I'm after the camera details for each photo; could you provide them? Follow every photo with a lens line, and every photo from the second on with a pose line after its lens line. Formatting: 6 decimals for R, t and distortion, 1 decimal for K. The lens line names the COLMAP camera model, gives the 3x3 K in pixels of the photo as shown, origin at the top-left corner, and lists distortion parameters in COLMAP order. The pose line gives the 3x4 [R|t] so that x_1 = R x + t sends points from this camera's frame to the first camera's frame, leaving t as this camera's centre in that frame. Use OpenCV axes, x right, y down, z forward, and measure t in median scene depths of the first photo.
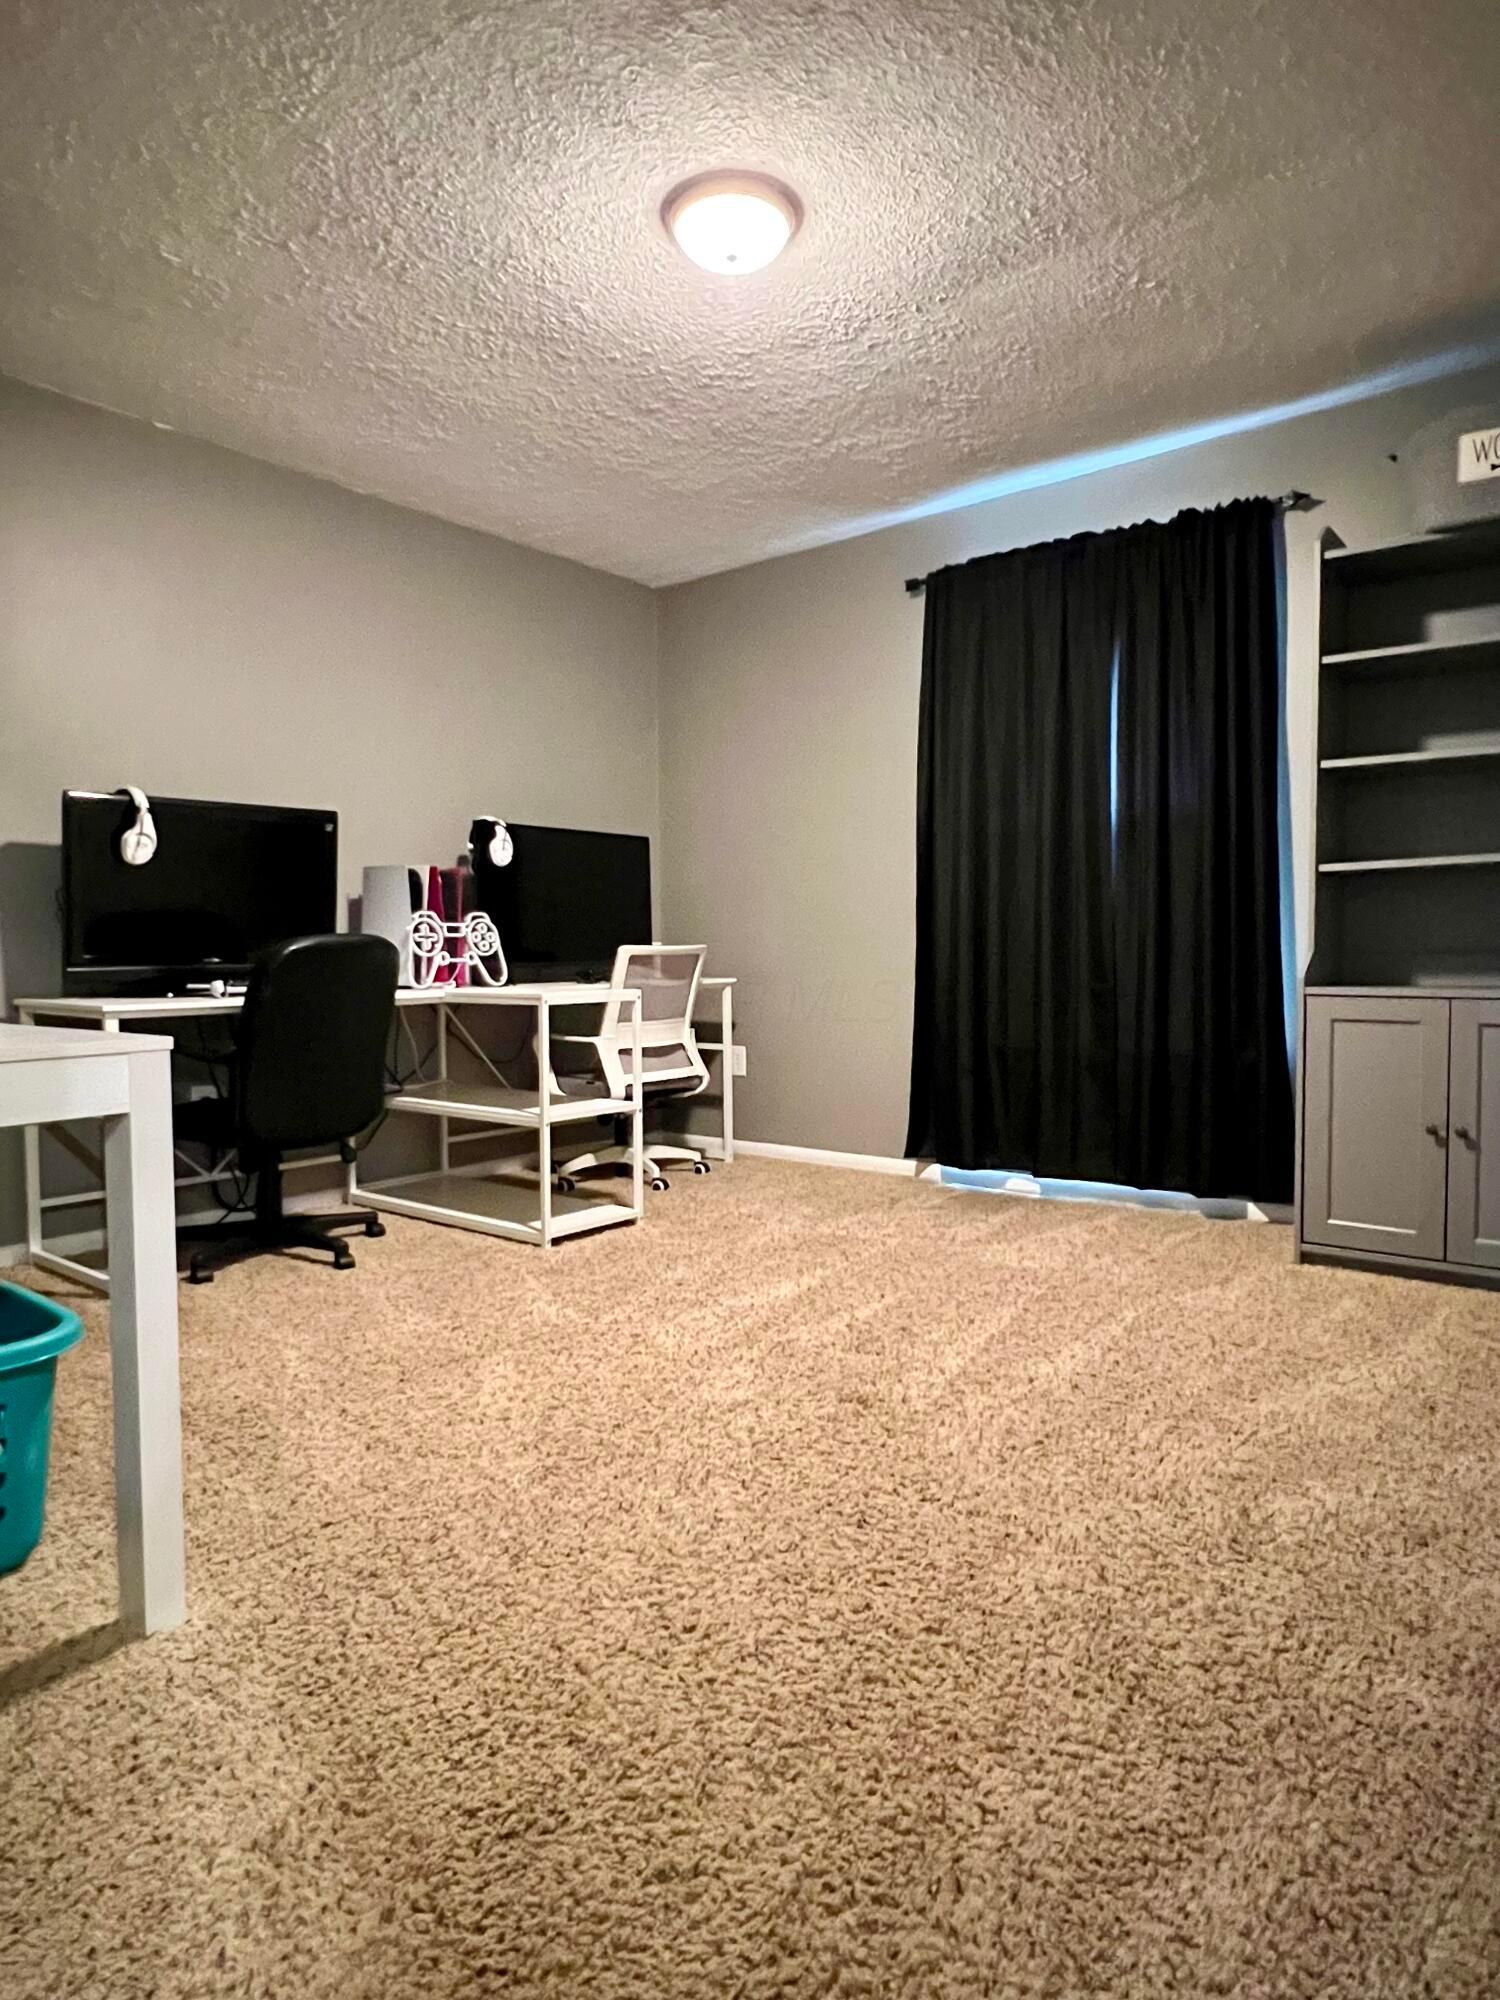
lens RADIAL K [[1213.4, 0, 751.9], [0, 1213.4, 999.1], [0, 0, 1]] dist [0.000166, 0.000656]
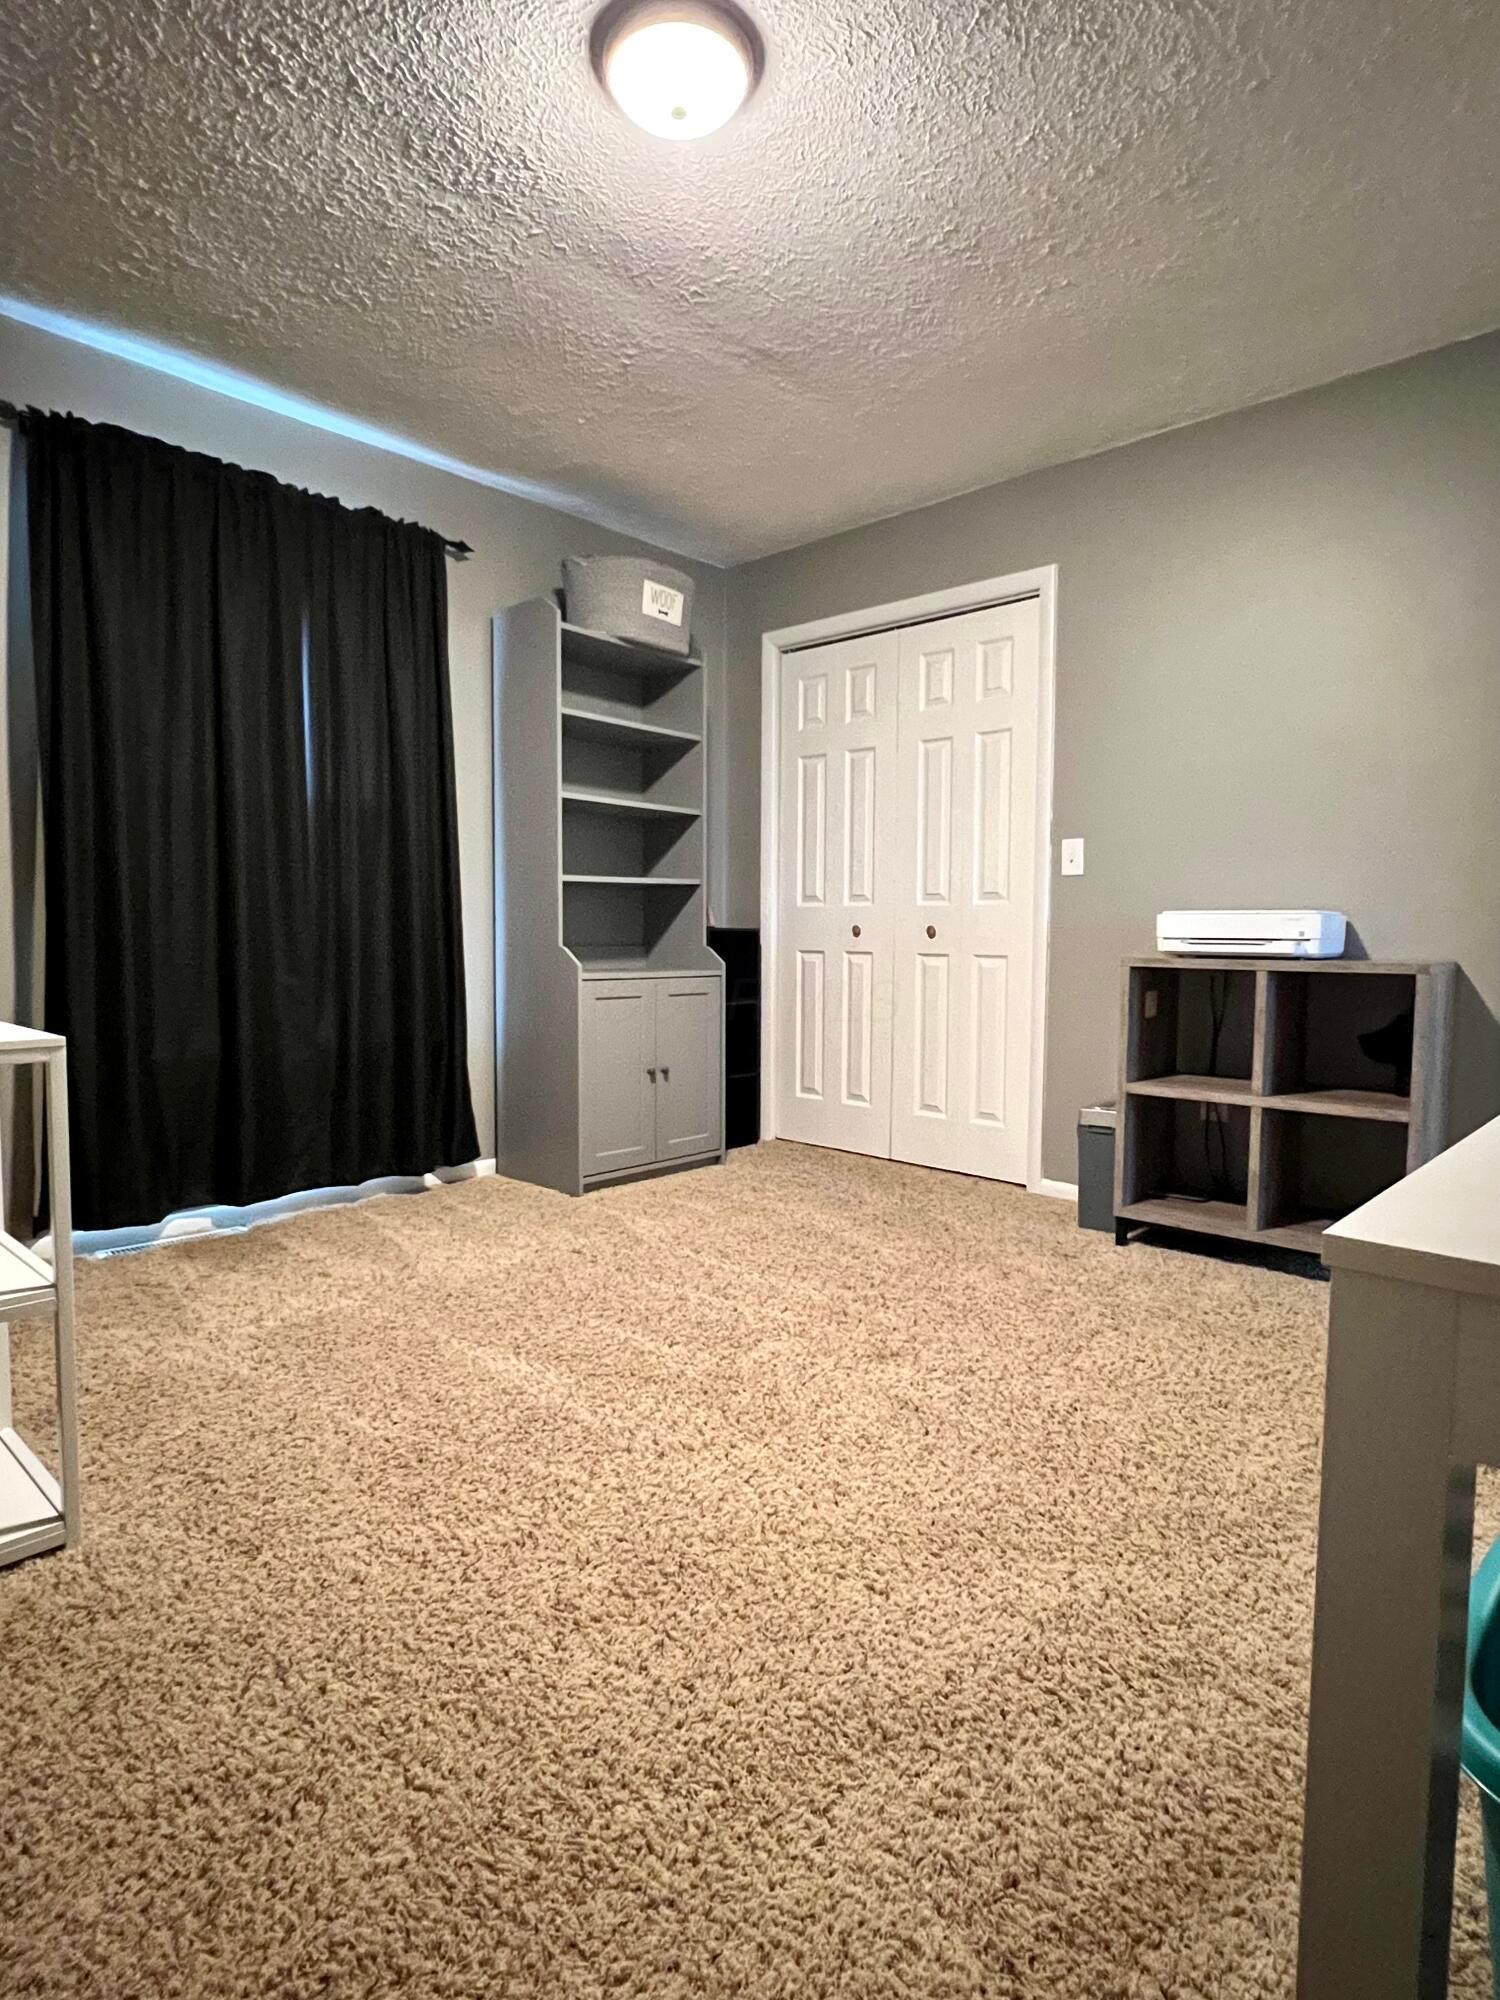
lens RADIAL K [[1070.8, 0, 752.2], [0, 1070.8, 996.2], [0, 0, 1]] dist [-0.004892, -0.001640]
pose [[0.070081, -0.053080, 0.996128, -0.537928], [0.033865, 0.998134, 0.050804, -0.030691], [-0.996966, 0.030174, 0.071748, 0.638694]]
